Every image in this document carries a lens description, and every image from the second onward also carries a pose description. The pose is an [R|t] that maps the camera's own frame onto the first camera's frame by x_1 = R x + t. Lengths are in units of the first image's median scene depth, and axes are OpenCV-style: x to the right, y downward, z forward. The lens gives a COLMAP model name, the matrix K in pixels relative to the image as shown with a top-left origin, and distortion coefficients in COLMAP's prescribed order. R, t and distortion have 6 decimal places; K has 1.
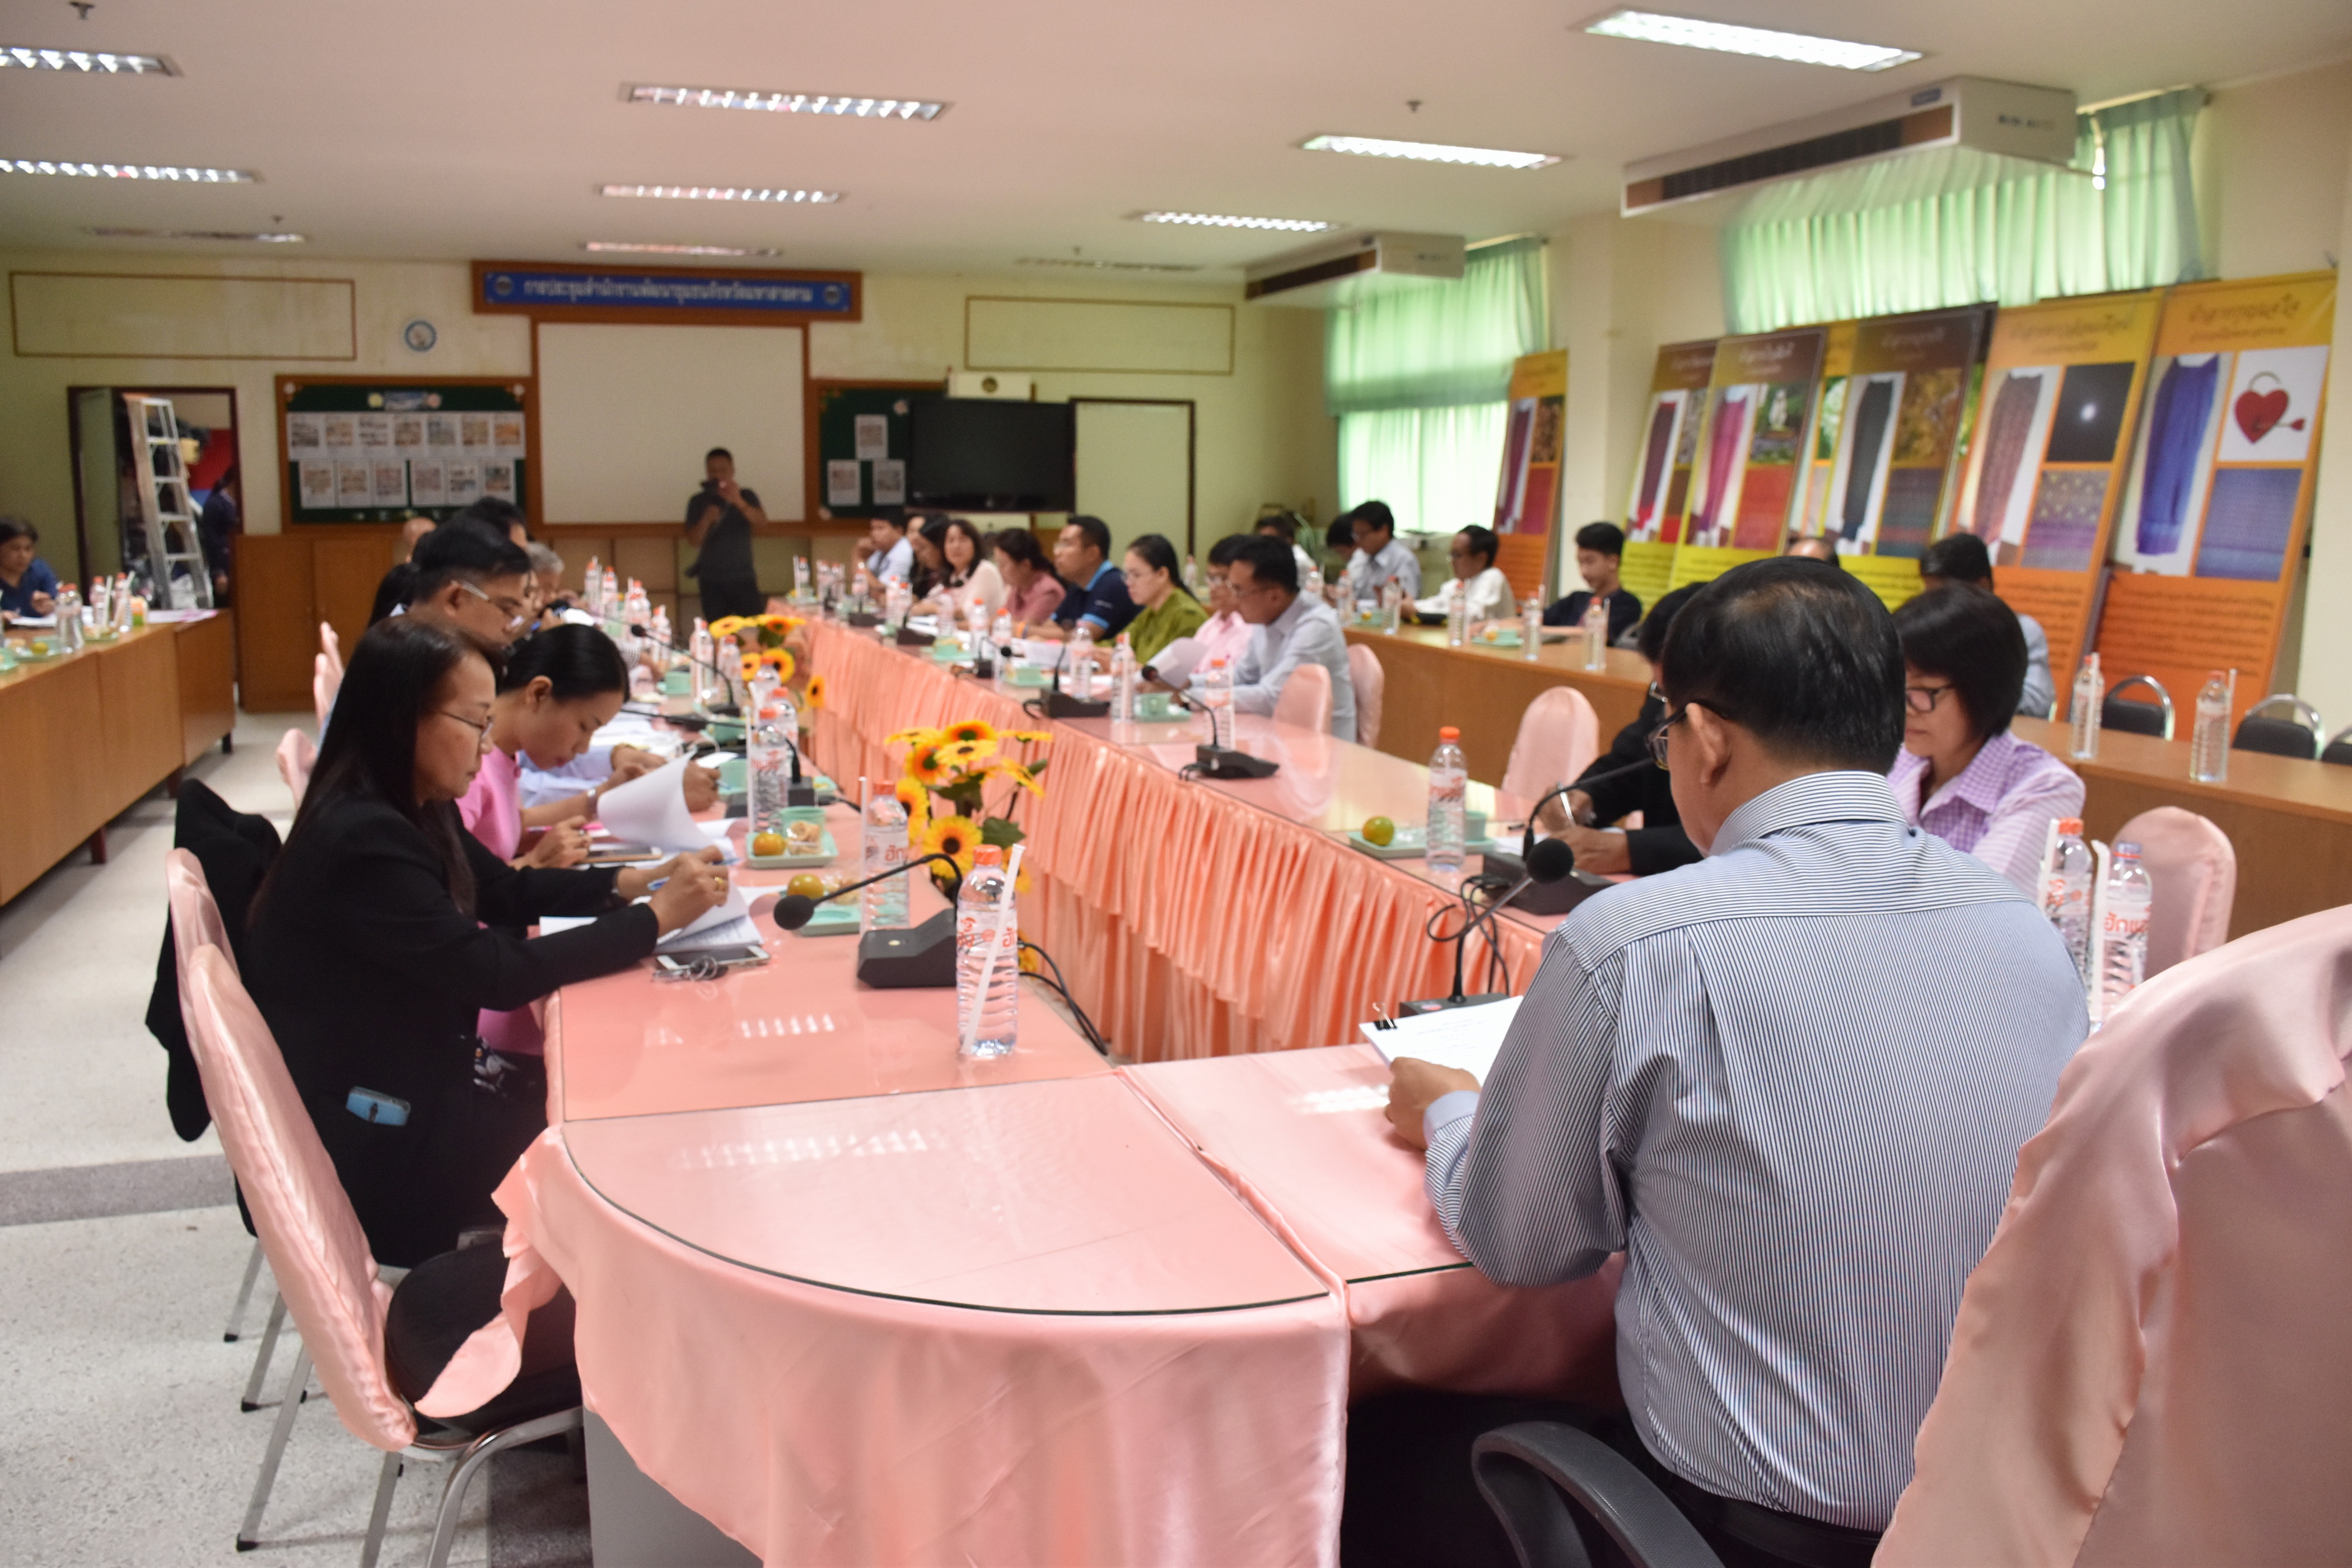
lens RADIAL K [[1835.3, 0, 1112.5], [0, 1835.3, 785.7], [0, 0, 1]] dist [-0.062390, 0.007854]
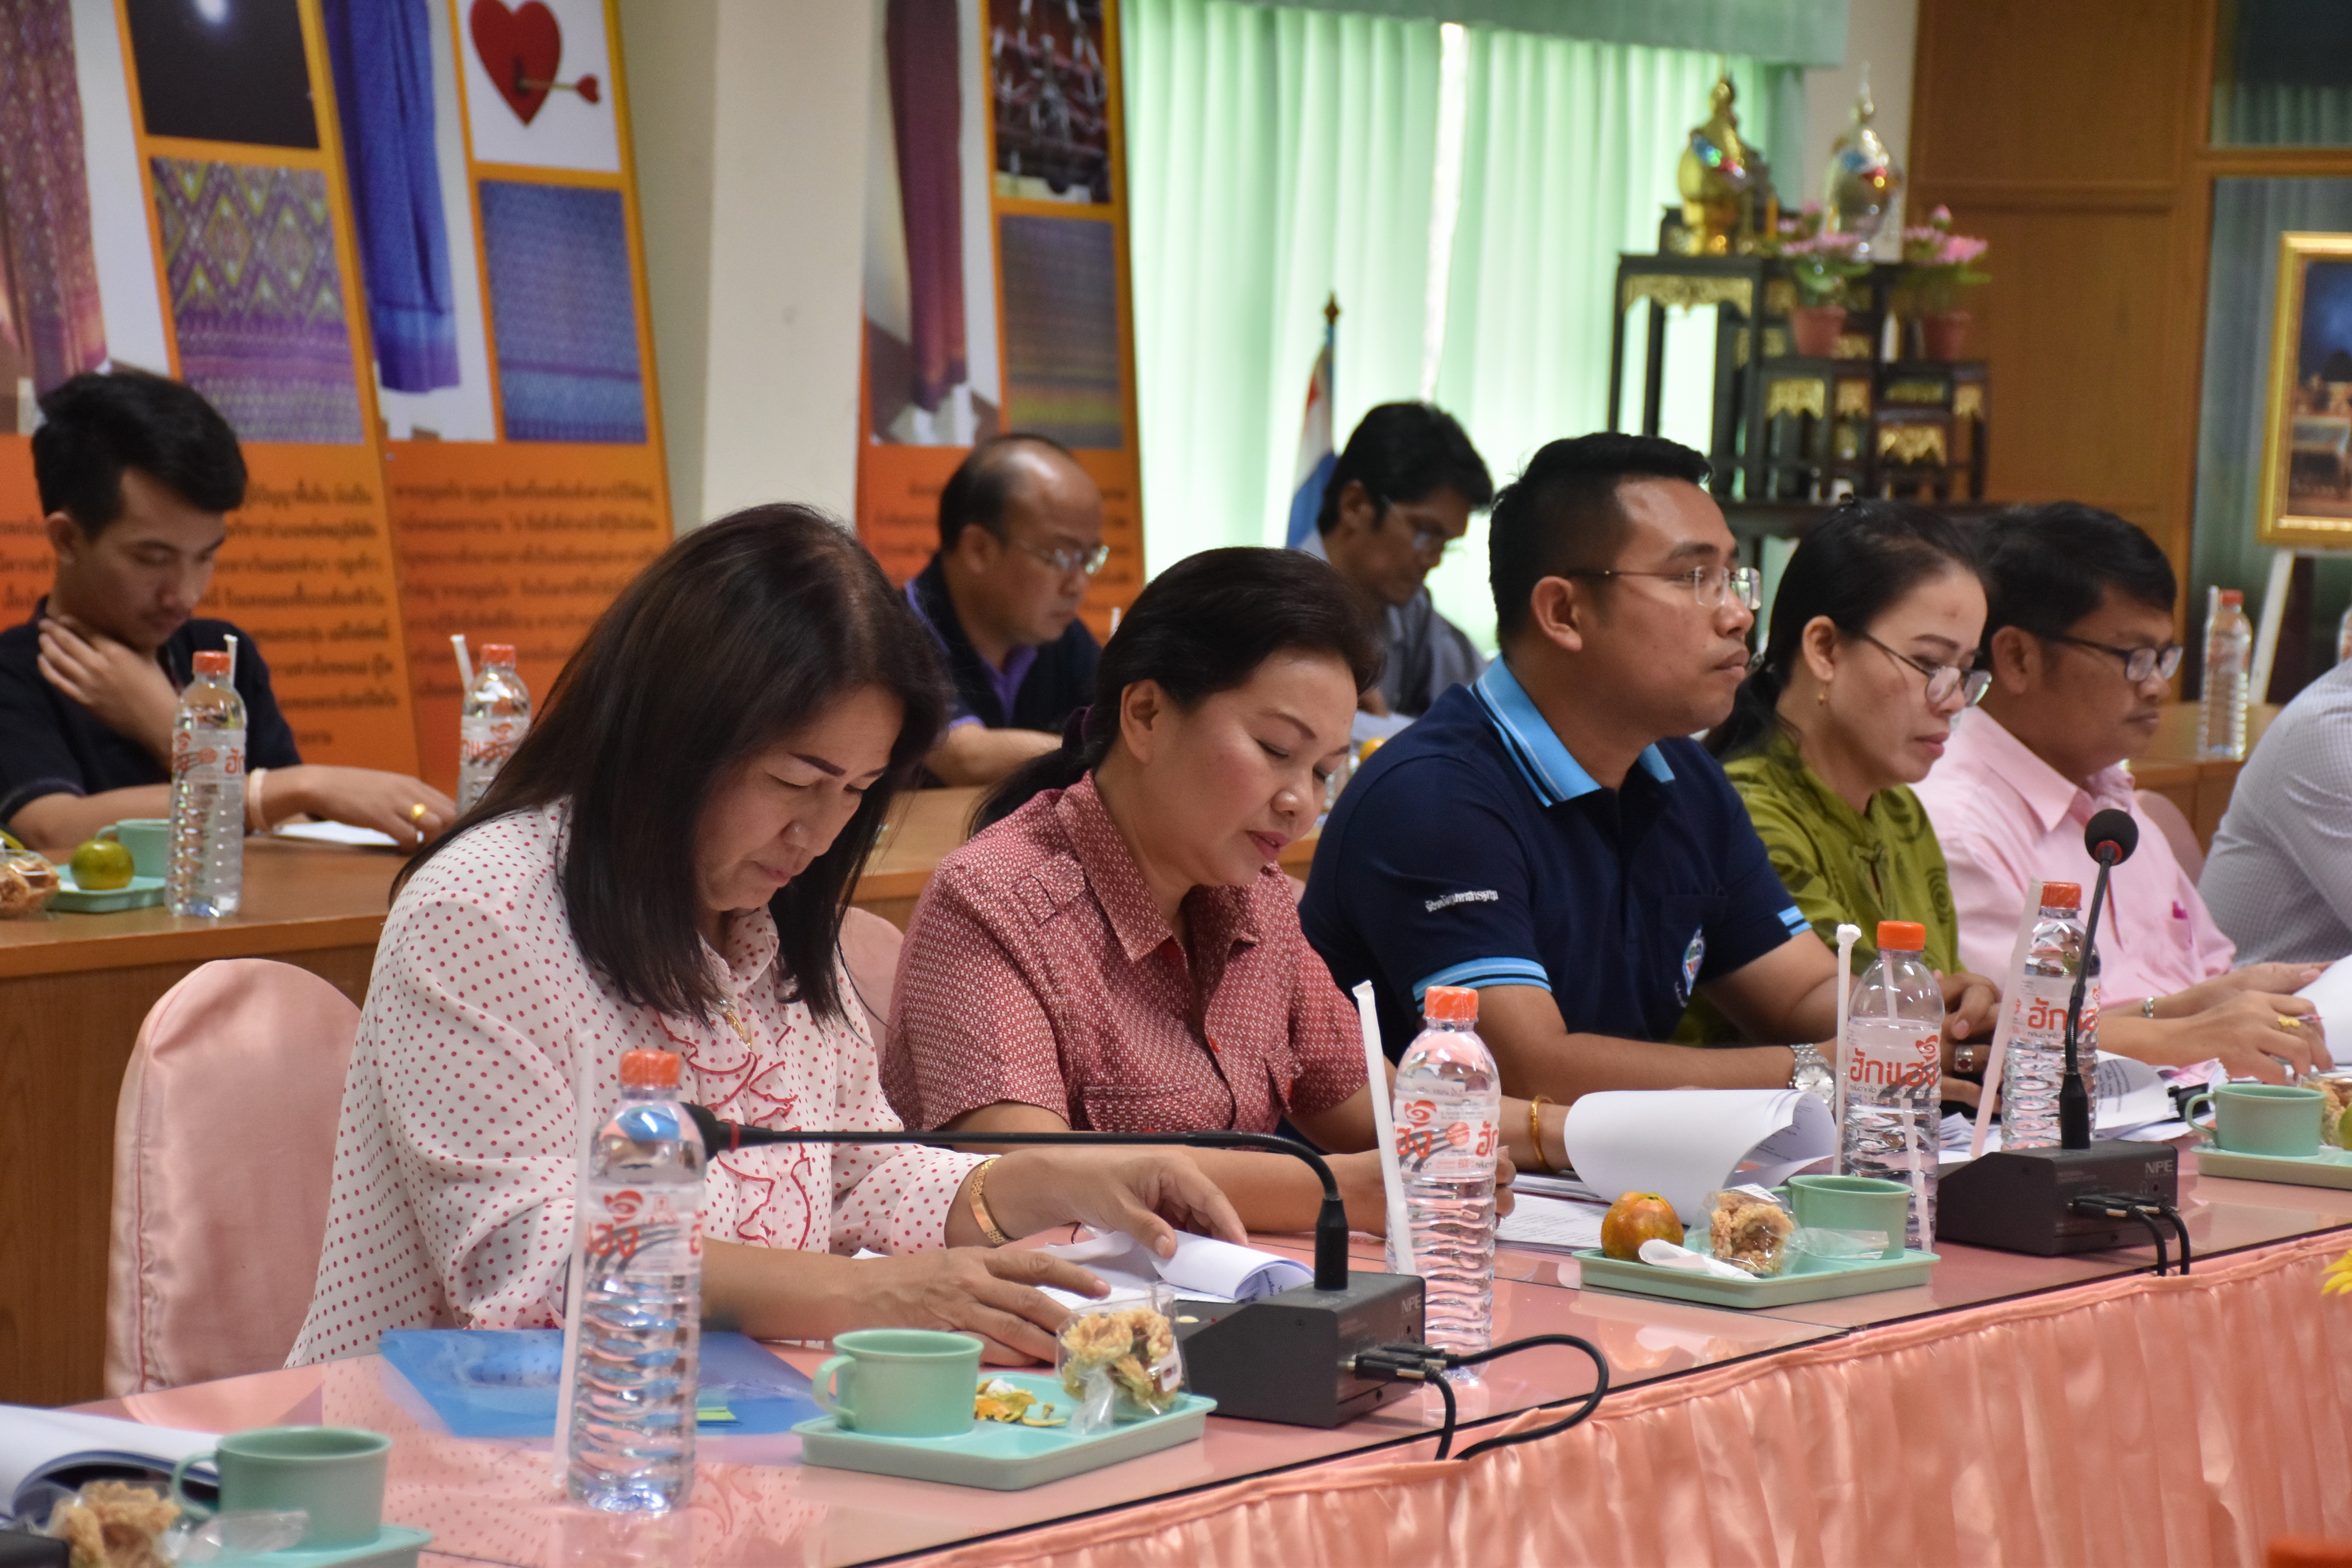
lens RADIAL K [[6148.4, 0, 1106.7], [0, 6148.4, 778.5], [0, 0, 1]] dist [0.831136, -0.864959]
pose [[-0.617975, -0.091632, 0.780840, -0.578605], [0.081020, 0.980474, 0.179181, -0.267922], [-0.782012, 0.173993, -0.598484, 1.649206]]
